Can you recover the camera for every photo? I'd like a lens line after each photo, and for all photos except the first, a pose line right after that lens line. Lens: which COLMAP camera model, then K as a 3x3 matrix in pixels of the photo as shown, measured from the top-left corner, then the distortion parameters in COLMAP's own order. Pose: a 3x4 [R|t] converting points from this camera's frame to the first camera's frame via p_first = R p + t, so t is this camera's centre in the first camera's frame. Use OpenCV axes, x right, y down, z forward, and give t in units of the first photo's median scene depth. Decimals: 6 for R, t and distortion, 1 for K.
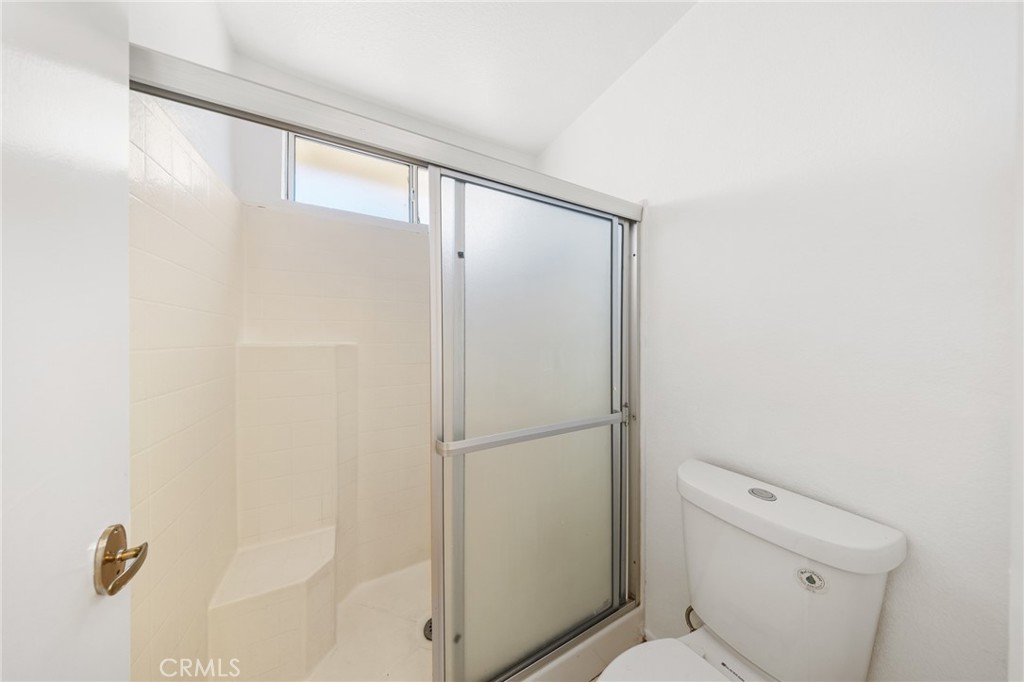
lens RADIAL K [[295.4, 0, 512.6], [0, 295.4, 337.2], [0, 0, 1]] dist [-0.007085, 0.000044]
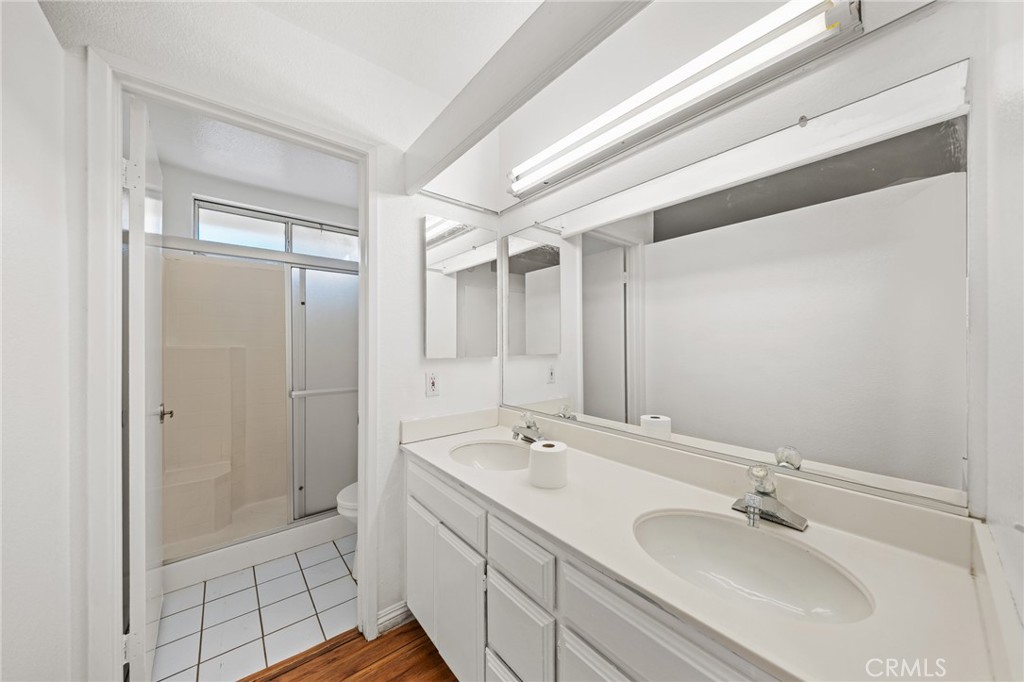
lens RADIAL K [[346.0, 0, 511.1], [0, 346.0, 339.5], [0, 0, 1]] dist [-0.001694, -0.000181]
pose [[0.982477, -0.003262, 0.186355, 0.569222], [0.003511, 0.999993, -0.001004, -0.009312], [-0.186351, 0.001641, 0.982482, -1.177121]]
